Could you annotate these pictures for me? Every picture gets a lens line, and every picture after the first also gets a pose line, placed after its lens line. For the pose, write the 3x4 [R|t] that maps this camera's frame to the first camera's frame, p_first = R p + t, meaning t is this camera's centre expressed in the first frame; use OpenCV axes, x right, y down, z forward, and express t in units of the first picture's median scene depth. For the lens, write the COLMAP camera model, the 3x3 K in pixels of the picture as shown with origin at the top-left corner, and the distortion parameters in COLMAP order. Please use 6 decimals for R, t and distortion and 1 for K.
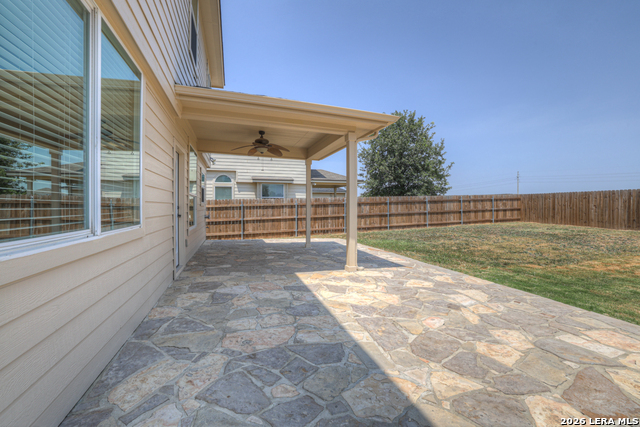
lens RADIAL K [[273.1, 0, 317.0], [0, 273.1, 208.2], [0, 0, 1]] dist [-0.033550, 0.011437]
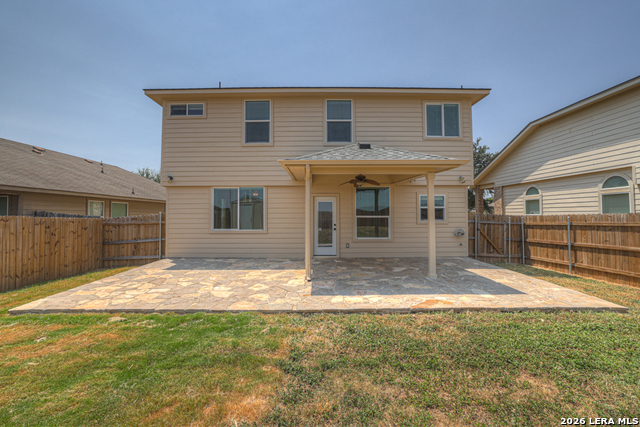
lens RADIAL K [[273.1, 0, 317.9], [0, 273.1, 209.9], [0, 0, 1]] dist [-0.033550, 0.011437]
pose [[-0.283628, -0.013577, -0.958838, 0.461264], [-0.006306, 0.999905, -0.012293, -0.027153], [0.958914, 0.002559, -0.283687, 0.479493]]
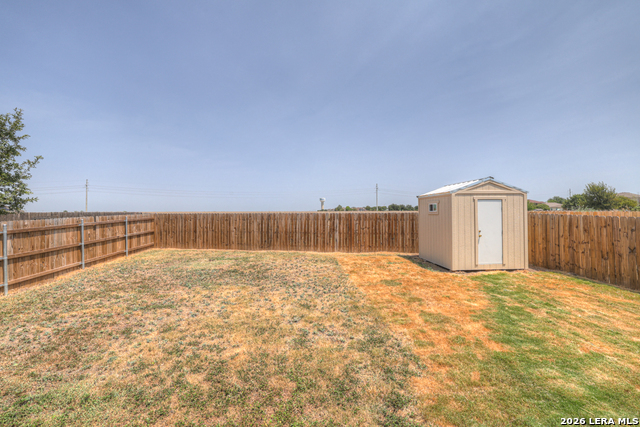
lens RADIAL K [[273.1, 0, 317.9], [0, 273.1, 208.4], [0, 0, 1]] dist [-0.033550, 0.011437]
pose [[0.208719, 0.016163, 0.977842, 0.093914], [0.016036, 0.999672, -0.019947, -0.052015], [-0.977844, 0.019844, 0.208392, 0.435105]]
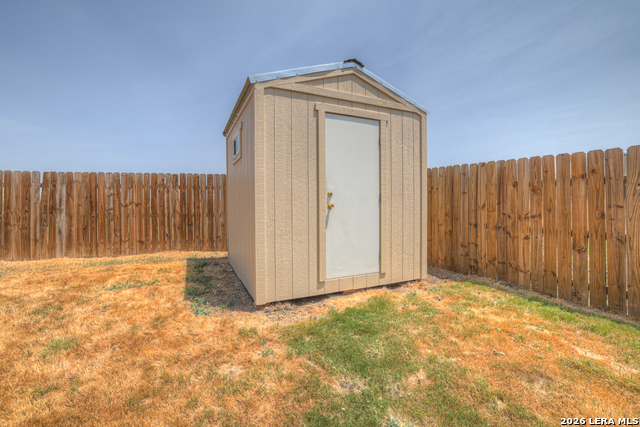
lens RADIAL K [[273.1, 0, 312.3], [0, 273.1, 207.7], [0, 0, 1]] dist [-0.033550, 0.011437]
pose [[-0.165155, -0.009946, 0.986217, 0.522958], [0.017667, 0.999759, 0.013041, 0.000028], [-0.986109, 0.019578, -0.164940, 0.265183]]
